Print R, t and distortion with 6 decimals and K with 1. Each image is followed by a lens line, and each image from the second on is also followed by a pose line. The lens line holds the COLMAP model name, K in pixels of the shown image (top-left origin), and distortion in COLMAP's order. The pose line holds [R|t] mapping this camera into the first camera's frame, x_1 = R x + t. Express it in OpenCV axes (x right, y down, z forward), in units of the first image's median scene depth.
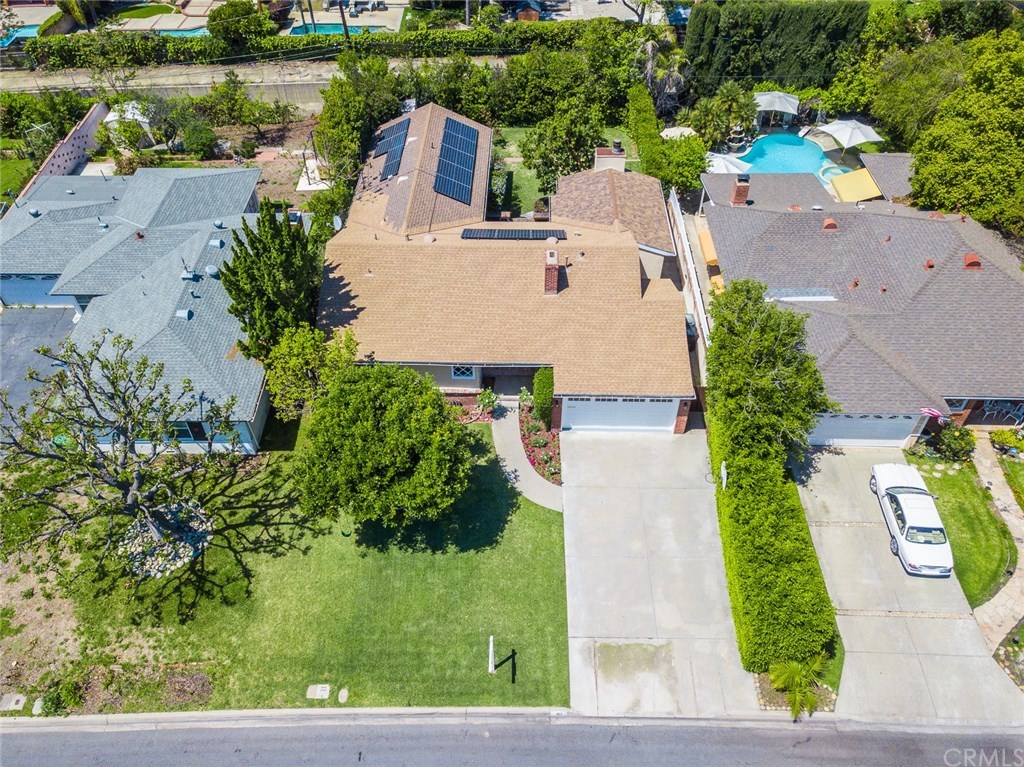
lens RADIAL K [[778.6, 0, 501.1], [0, 778.6, 388.7], [0, 0, 1]] dist [0.040799, 0.001421]
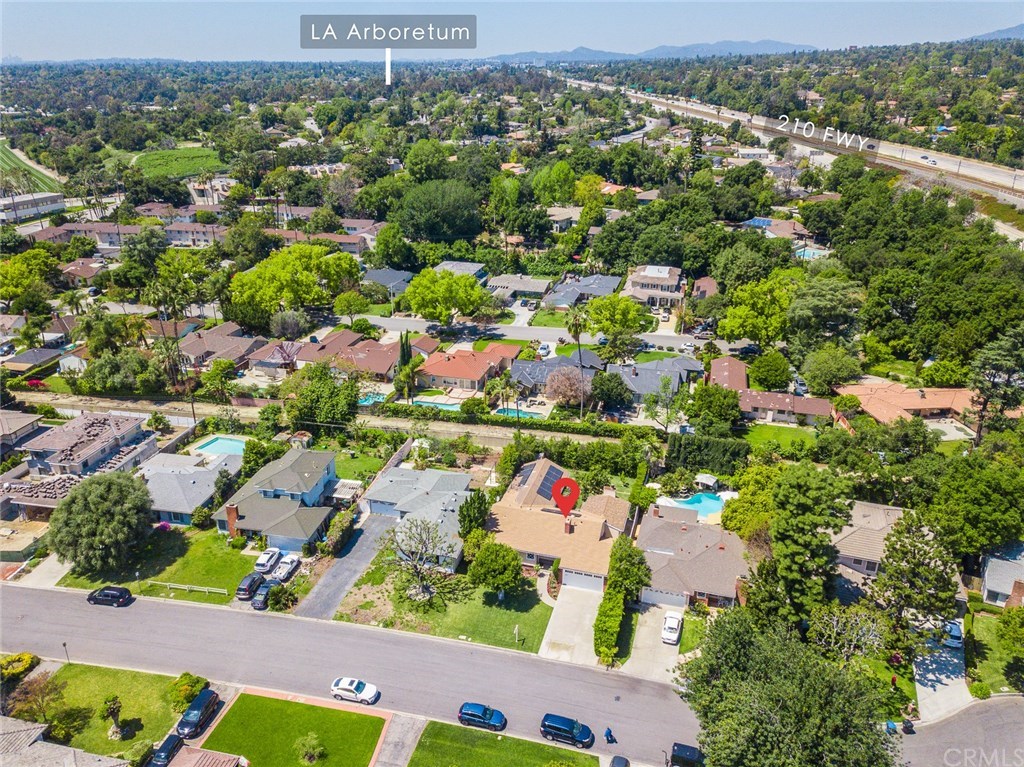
lens RADIAL K [[778.6, 0, 501.1], [0, 778.6, 388.7], [0, 0, 1]] dist [0.040799, 0.001421]
pose [[0.966374, 0.117182, -0.228887, 0.446278], [-0.195486, 0.913072, -0.357891, 0.481342], [0.167052, 0.390600, 0.905276, -1.898574]]
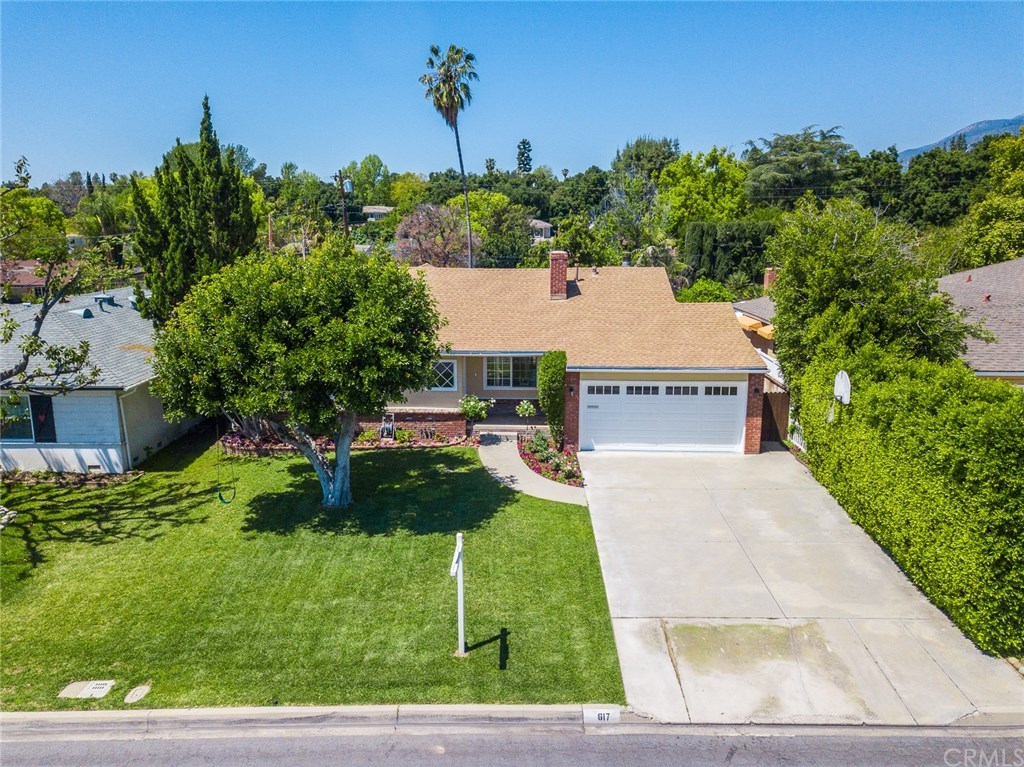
lens RADIAL K [[778.6, 0, 501.1], [0, 778.6, 388.7], [0, 0, 1]] dist [0.040799, 0.001421]
pose [[0.999833, 0.017712, -0.004611, 0.011617], [-0.017409, 0.842663, -0.538161, 0.408803], [-0.005646, 0.538151, 0.842830, 0.423951]]
